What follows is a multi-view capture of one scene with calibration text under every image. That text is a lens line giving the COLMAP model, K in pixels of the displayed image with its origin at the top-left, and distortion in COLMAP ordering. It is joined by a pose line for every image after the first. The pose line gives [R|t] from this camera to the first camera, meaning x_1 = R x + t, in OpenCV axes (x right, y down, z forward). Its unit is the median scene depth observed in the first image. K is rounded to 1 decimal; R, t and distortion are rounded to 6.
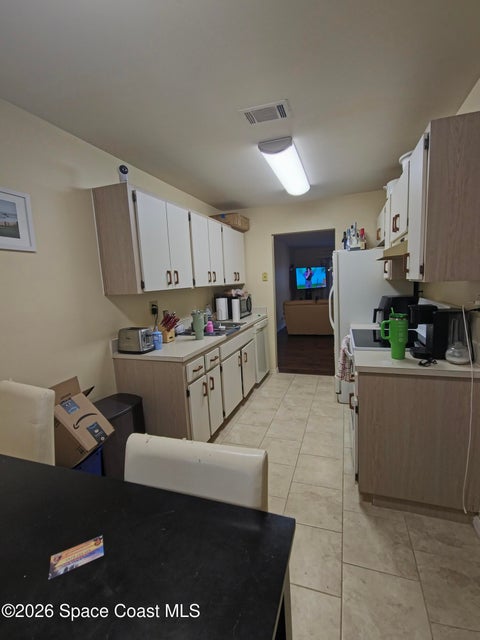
lens RADIAL K [[264.3, 0, 240.0], [0, 264.3, 320.0], [0, 0, 1]] dist [0.001054, 0.000083]
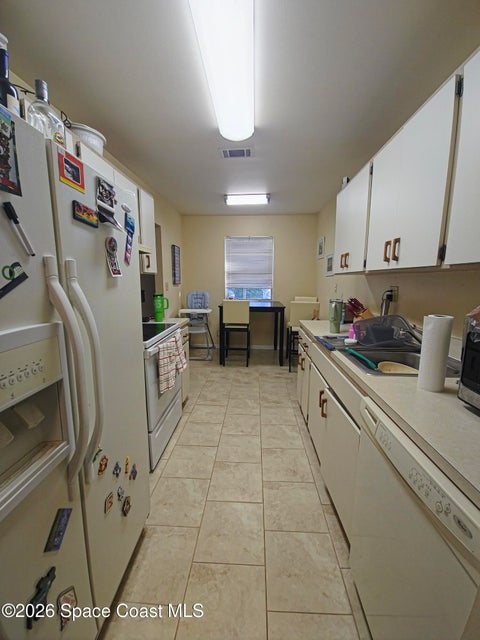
lens RADIAL K [[264.3, 0, 240.0], [0, 264.3, 320.0], [0, 0, 1]] dist [0.001054, 0.000083]
pose [[-0.951357, 0.100550, -0.291220, 0.364856], [0.004778, 0.949945, 0.312380, -0.215899], [0.308053, 0.295794, -0.904218, 1.585597]]
